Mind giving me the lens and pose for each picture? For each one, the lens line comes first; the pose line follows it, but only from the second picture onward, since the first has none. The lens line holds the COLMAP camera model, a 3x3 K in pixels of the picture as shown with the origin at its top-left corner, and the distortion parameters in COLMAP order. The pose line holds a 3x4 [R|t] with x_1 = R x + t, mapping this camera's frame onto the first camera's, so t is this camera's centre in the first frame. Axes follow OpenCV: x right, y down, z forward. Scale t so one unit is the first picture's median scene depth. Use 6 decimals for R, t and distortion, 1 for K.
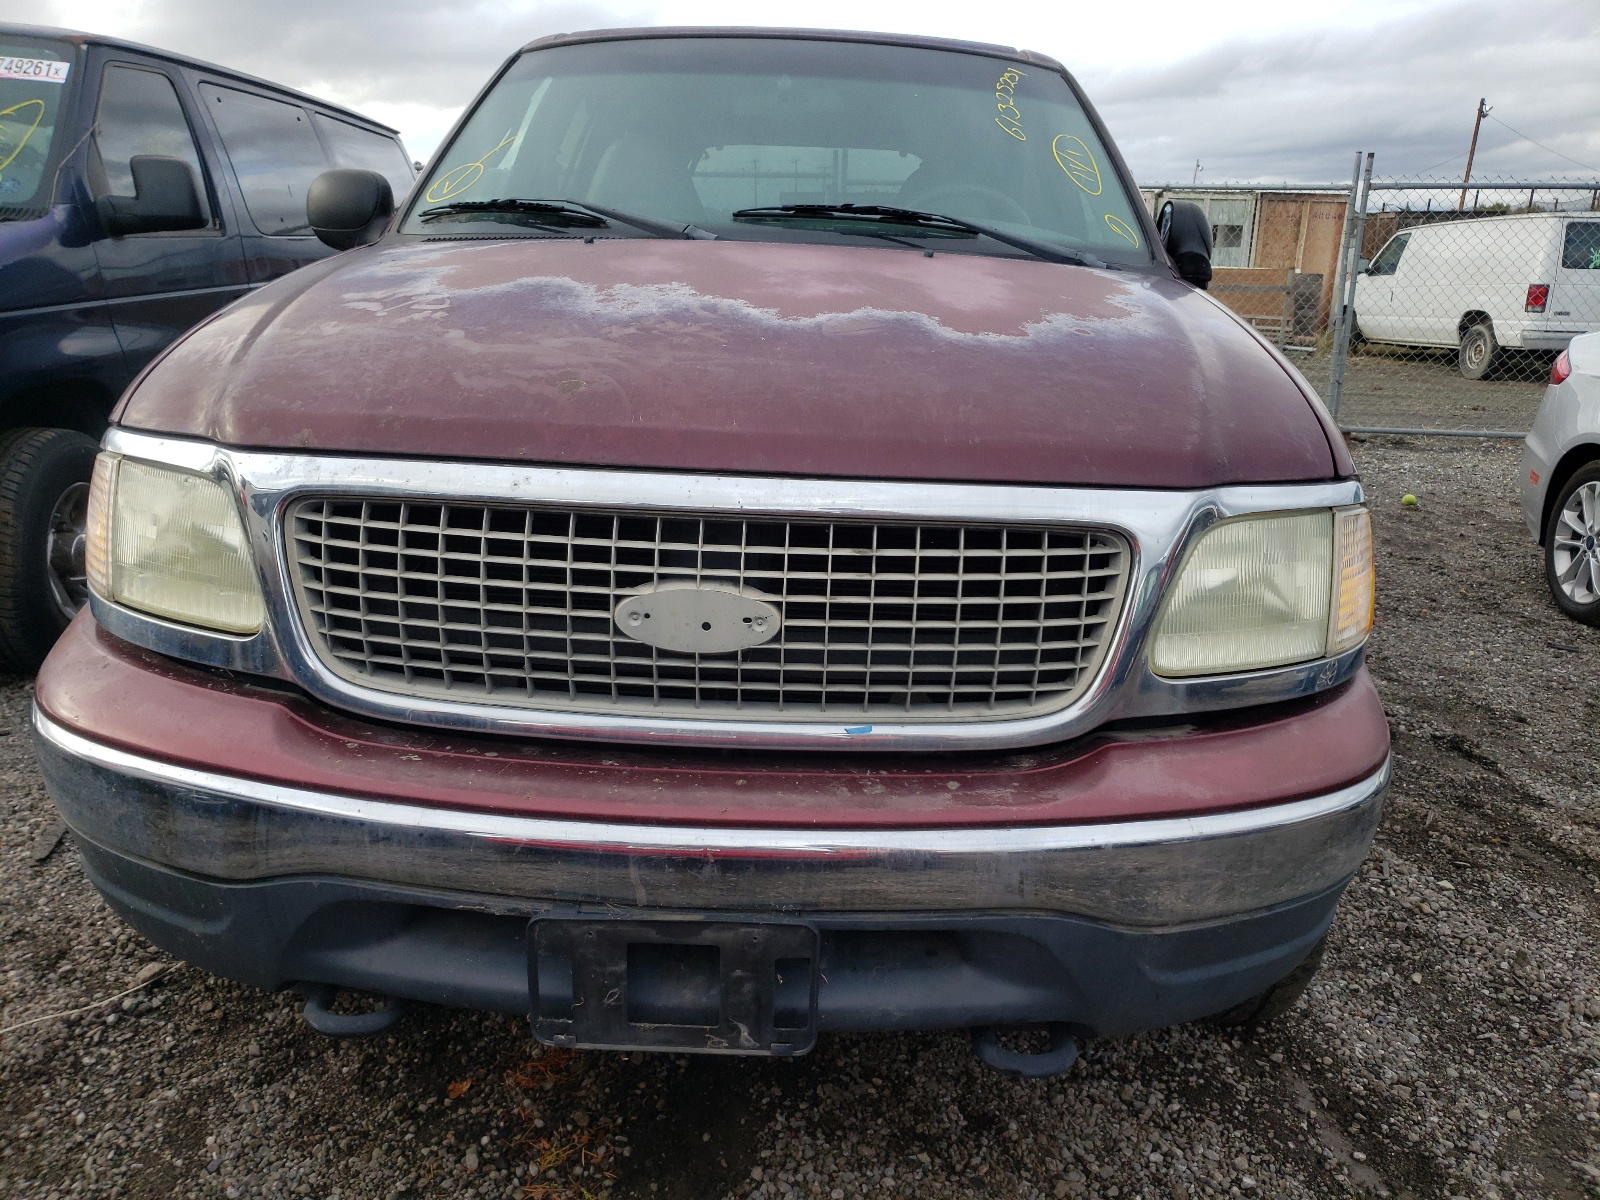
lens RADIAL K [[1271.0, 0, 800.0], [0, 1271.0, 600.0], [0, 0, 1]] dist [0.009892, 0.003393]
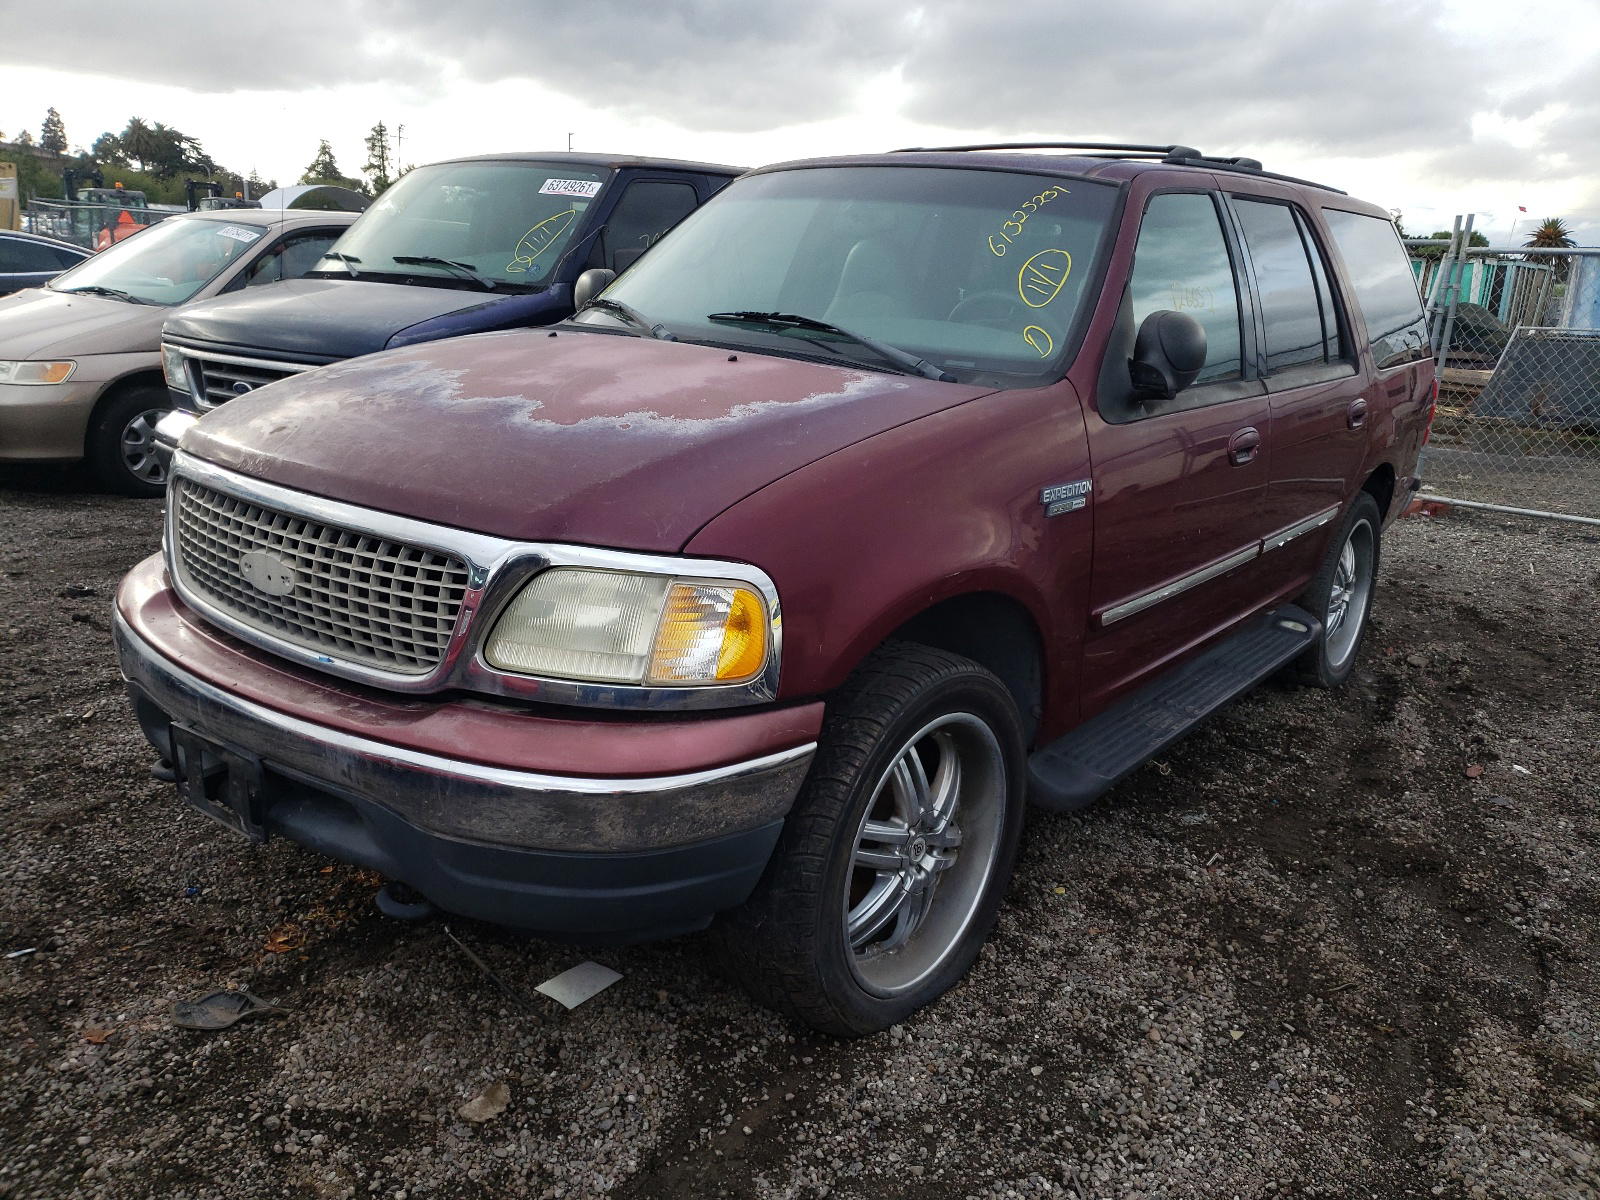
lens RADIAL K [[1287.1, 0, 830.2], [0, 1287.1, 667.7], [0, 0, 1]] dist [0.005874, 0.003049]
pose [[0.810597, 0.189339, -0.554152, 1.400762], [-0.187855, 0.980352, 0.060172, -0.097860], [0.554657, 0.055325, 0.830238, 0.018612]]
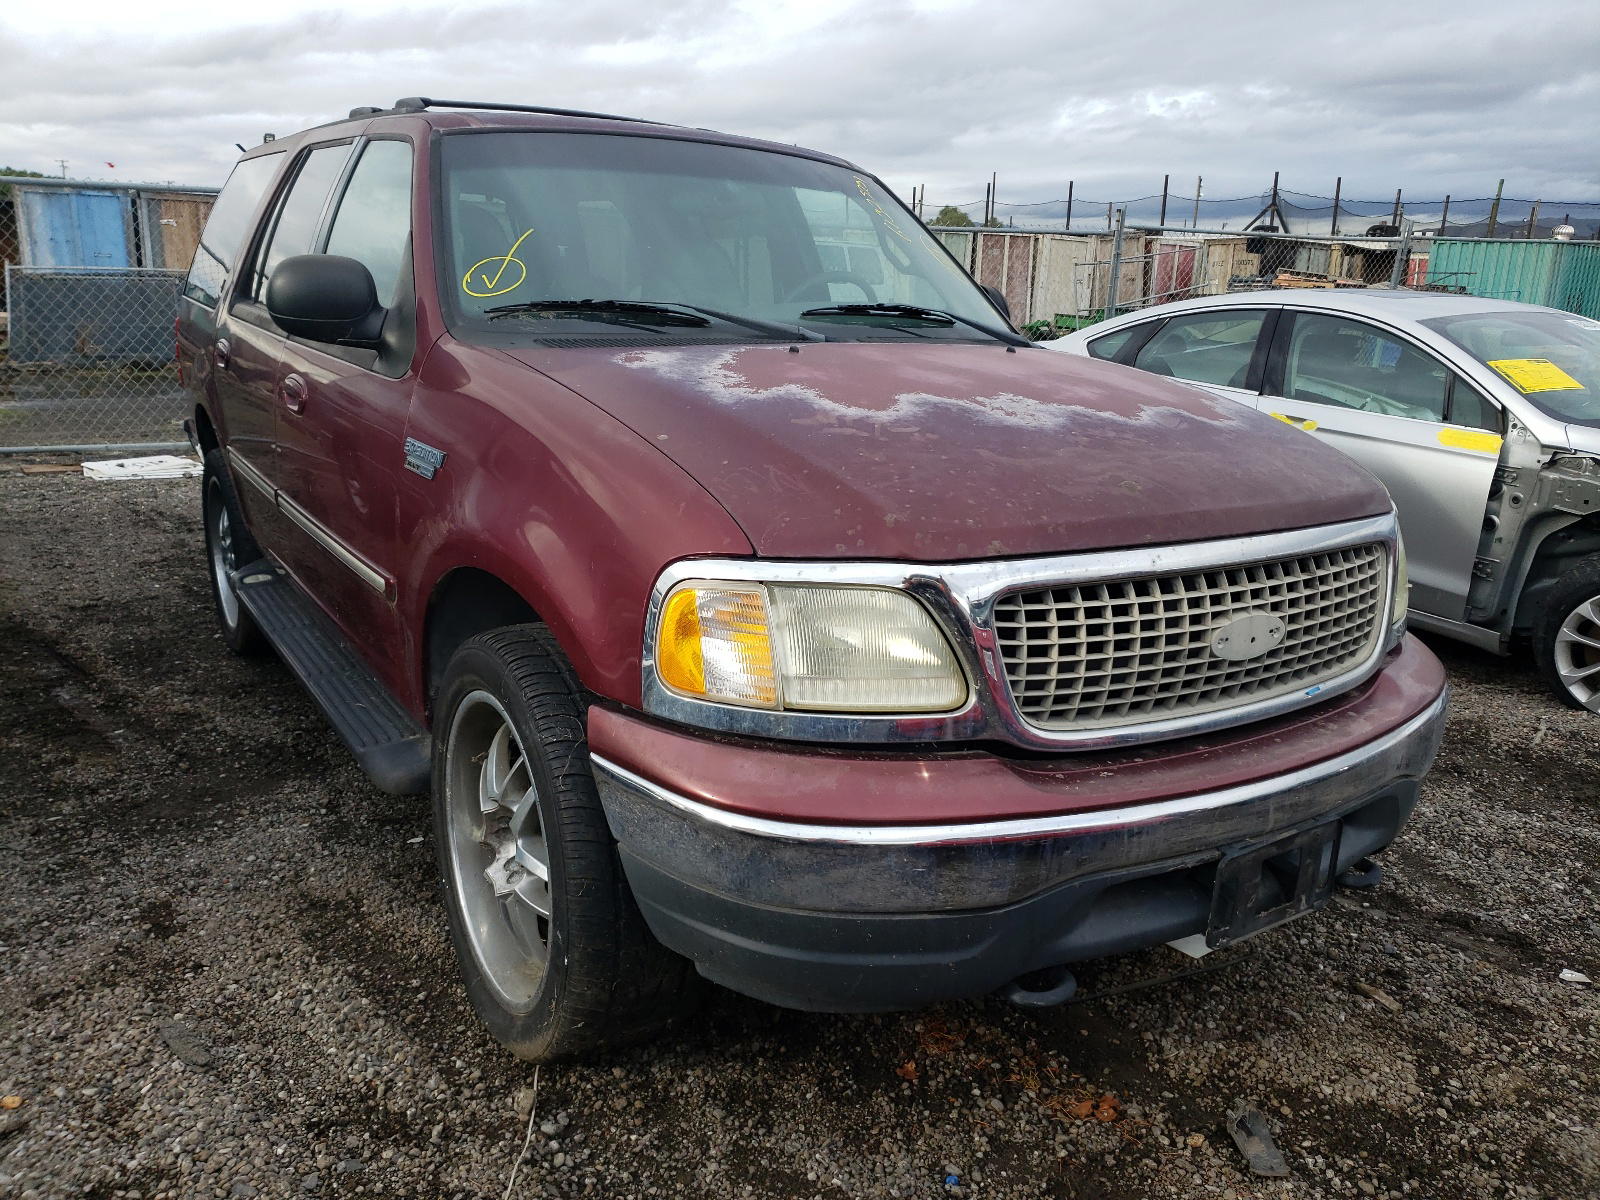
lens RADIAL K [[1271.0, 0, 800.0], [0, 1271.0, 600.0], [0, 0, 1]] dist [0.009892, 0.003393]
pose [[0.805868, -0.148417, 0.573192, -1.292892], [0.146139, 0.987981, 0.050358, -0.170020], [-0.573777, 0.043184, 0.817872, 0.086520]]
